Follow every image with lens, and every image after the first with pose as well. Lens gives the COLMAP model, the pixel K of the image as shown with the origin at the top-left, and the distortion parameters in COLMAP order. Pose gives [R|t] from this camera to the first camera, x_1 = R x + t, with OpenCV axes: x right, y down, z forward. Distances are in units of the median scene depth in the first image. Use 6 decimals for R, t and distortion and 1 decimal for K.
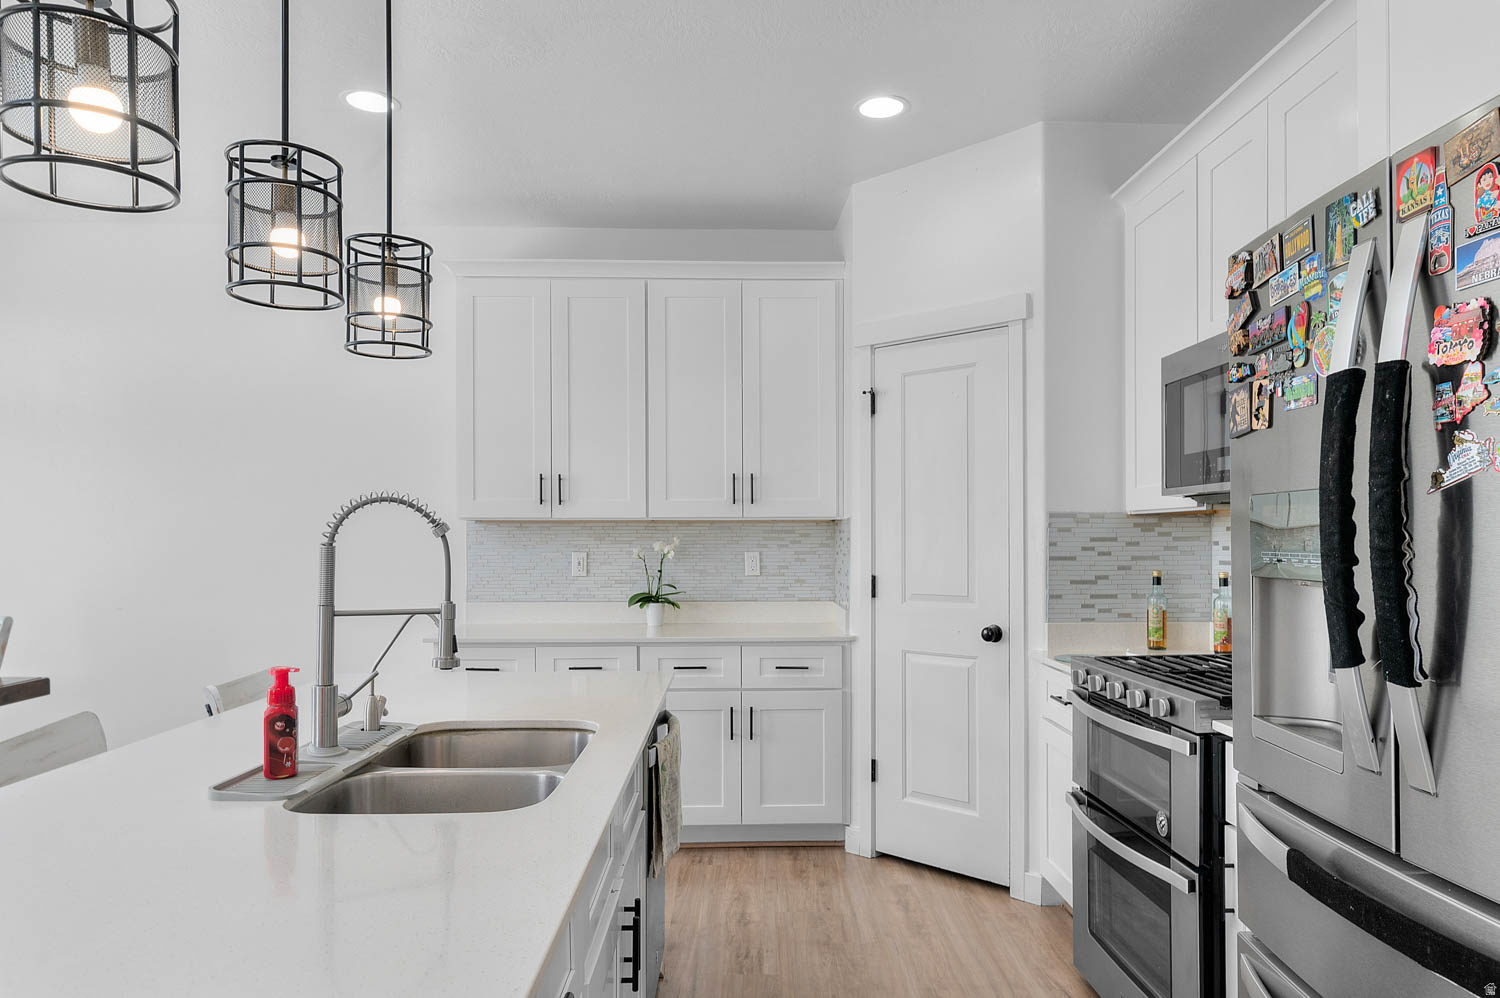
lens RADIAL K [[980.3, 0, 750.0], [0, 980.3, 499.0], [0, 0, 1]] dist [-0.002826, -0.000016]
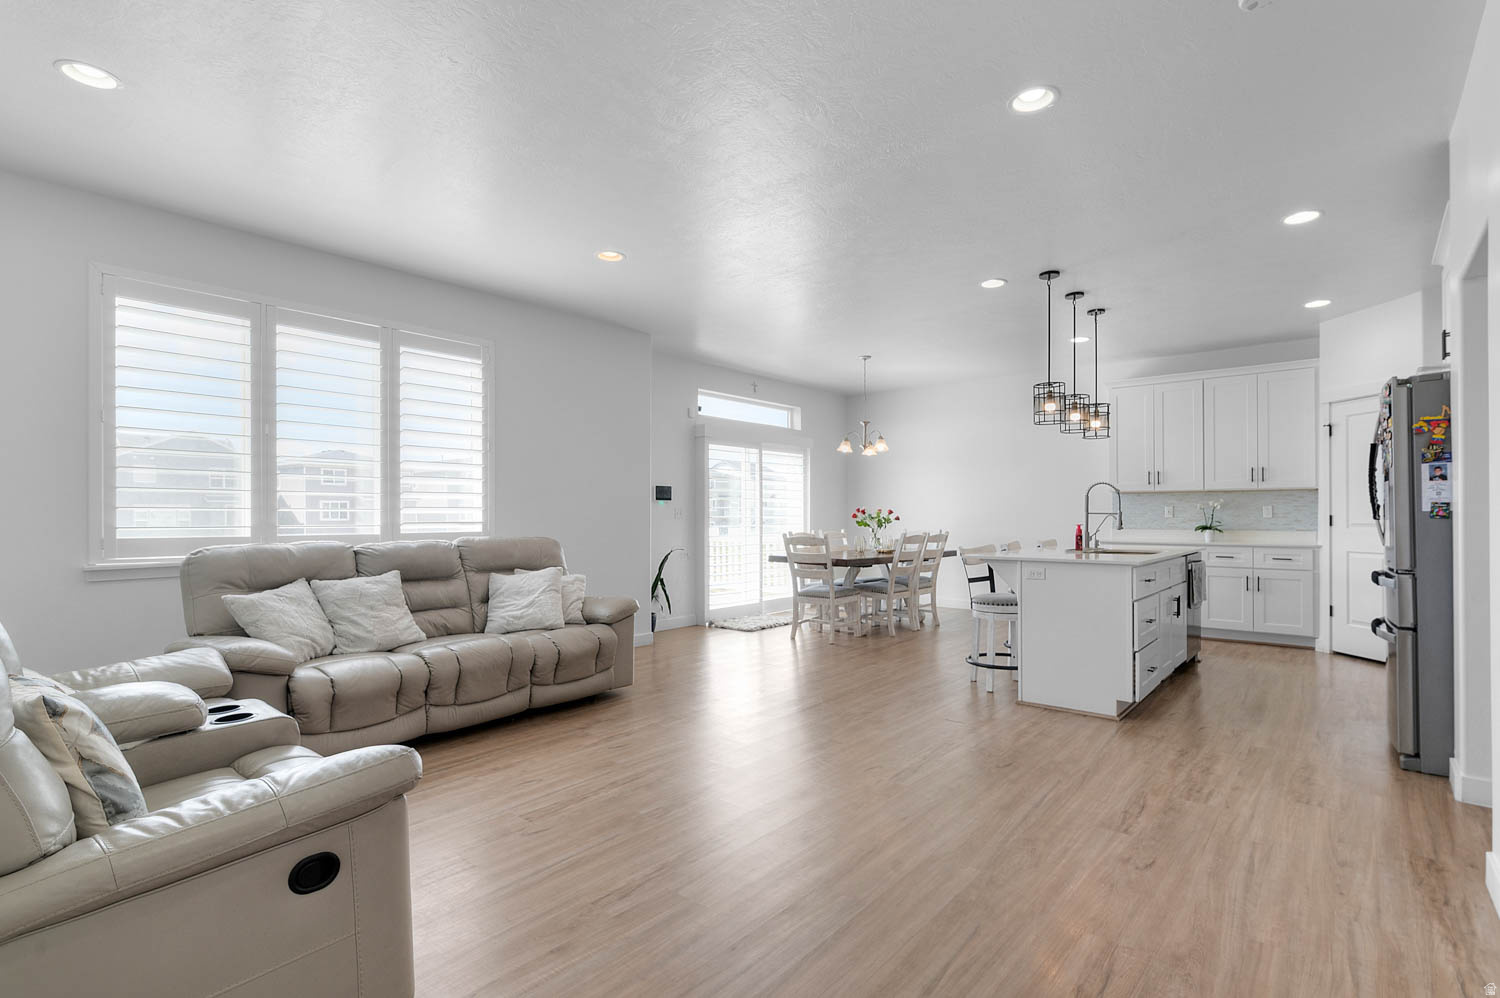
lens RADIAL K [[738.1, 0, 751.9], [0, 738.1, 520.2], [0, 0, 1]] dist [-0.002712, -0.000539]
pose [[0.759026, 0.003791, -0.651050, 0.207349], [0.025548, 0.999039, 0.035603, 0.003254], [0.650559, -0.043657, 0.758200, -0.930261]]
